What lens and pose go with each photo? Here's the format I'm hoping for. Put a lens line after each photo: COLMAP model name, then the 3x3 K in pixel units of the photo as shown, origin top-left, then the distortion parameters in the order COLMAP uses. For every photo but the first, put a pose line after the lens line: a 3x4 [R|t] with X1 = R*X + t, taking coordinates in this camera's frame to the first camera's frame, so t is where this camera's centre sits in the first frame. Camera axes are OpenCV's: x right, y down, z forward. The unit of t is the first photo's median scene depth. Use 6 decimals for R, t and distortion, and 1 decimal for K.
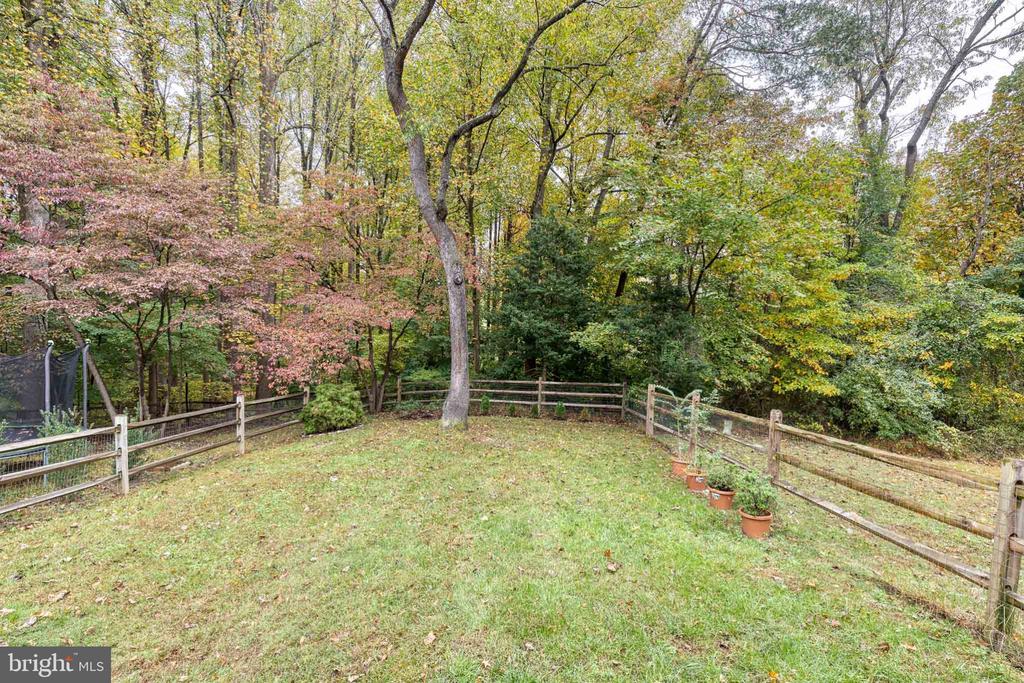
lens RADIAL K [[458.1, 0, 518.3], [0, 458.1, 344.3], [0, 0, 1]] dist [0.001571, -0.000917]
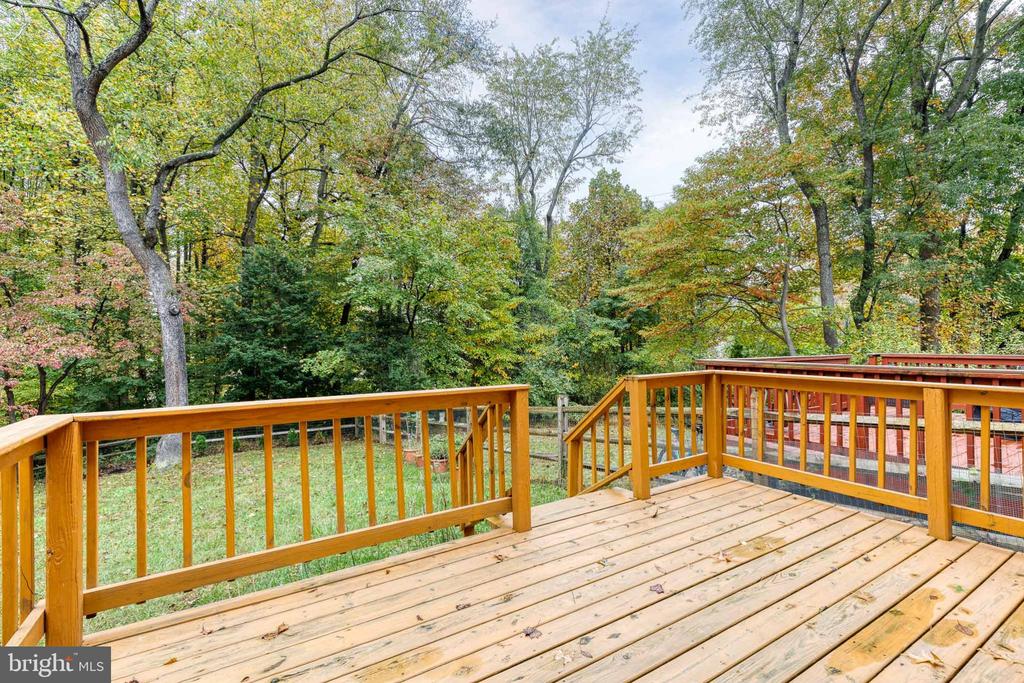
lens RADIAL K [[458.1, 0, 518.3], [0, 458.1, 344.3], [0, 0, 1]] dist [0.001571, -0.000917]
pose [[0.829427, -0.046087, 0.556711, -0.053501], [0.078421, 0.996328, -0.034356, 0.014059], [-0.553083, 0.072154, 0.829996, -0.139049]]
